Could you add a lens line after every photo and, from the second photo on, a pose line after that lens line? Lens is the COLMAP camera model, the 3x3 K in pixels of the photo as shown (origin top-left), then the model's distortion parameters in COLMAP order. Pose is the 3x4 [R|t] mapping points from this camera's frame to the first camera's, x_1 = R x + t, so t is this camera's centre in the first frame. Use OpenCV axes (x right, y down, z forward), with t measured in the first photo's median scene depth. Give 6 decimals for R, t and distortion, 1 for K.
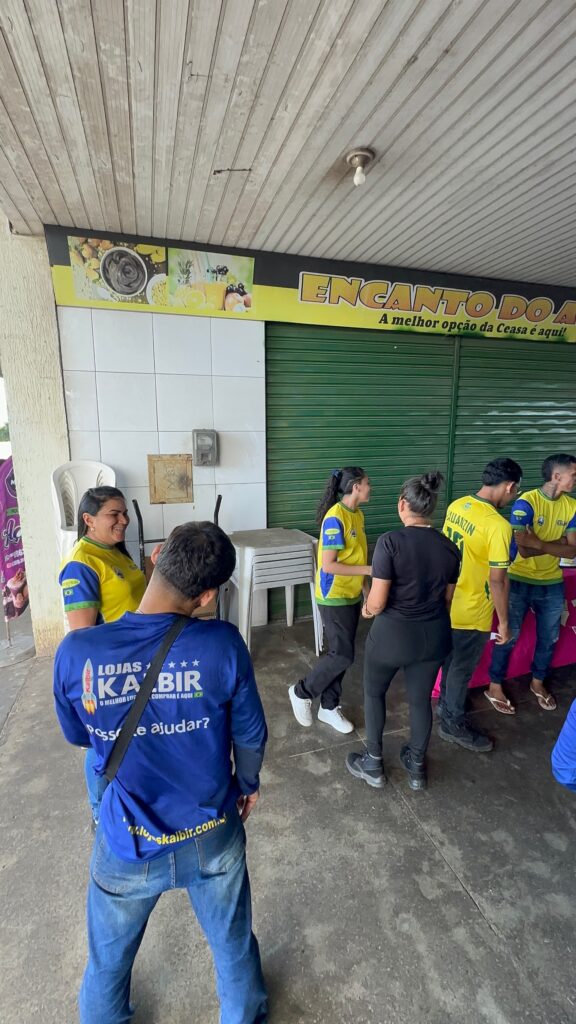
lens RADIAL K [[444.4, 0, 284.7], [0, 444.4, 515.8], [0, 0, 1]] dist [-0.009717, 0.002353]
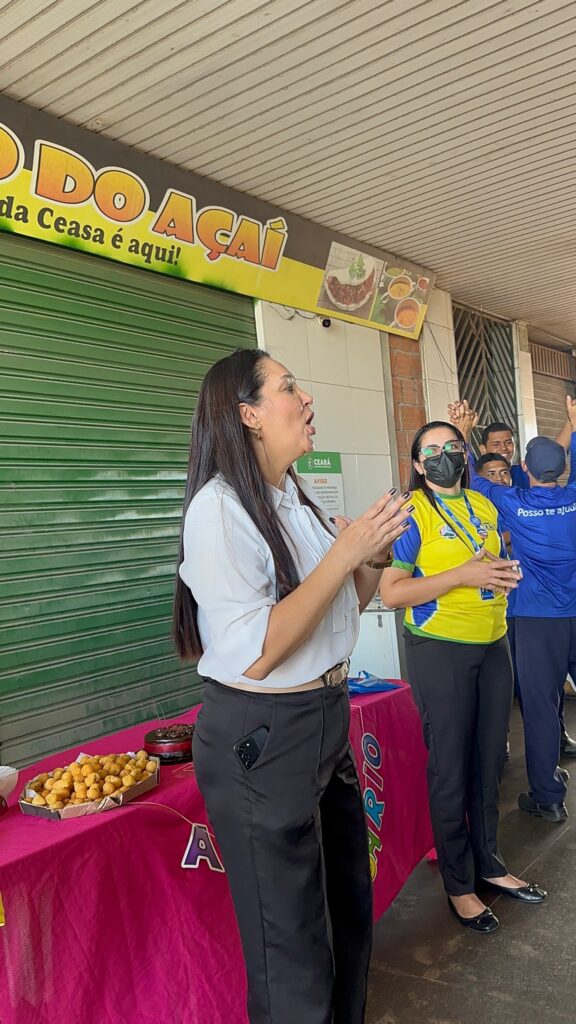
lens RADIAL K [[836.9, 0, 292.4], [0, 836.9, 532.4], [0, 0, 1]] dist [0.084312, -0.138727]
pose [[0.801732, -0.060631, 0.594601, 0.176189], [0.189661, 0.969233, -0.156898, 0.058225], [-0.566794, 0.238563, 0.788564, 0.291447]]
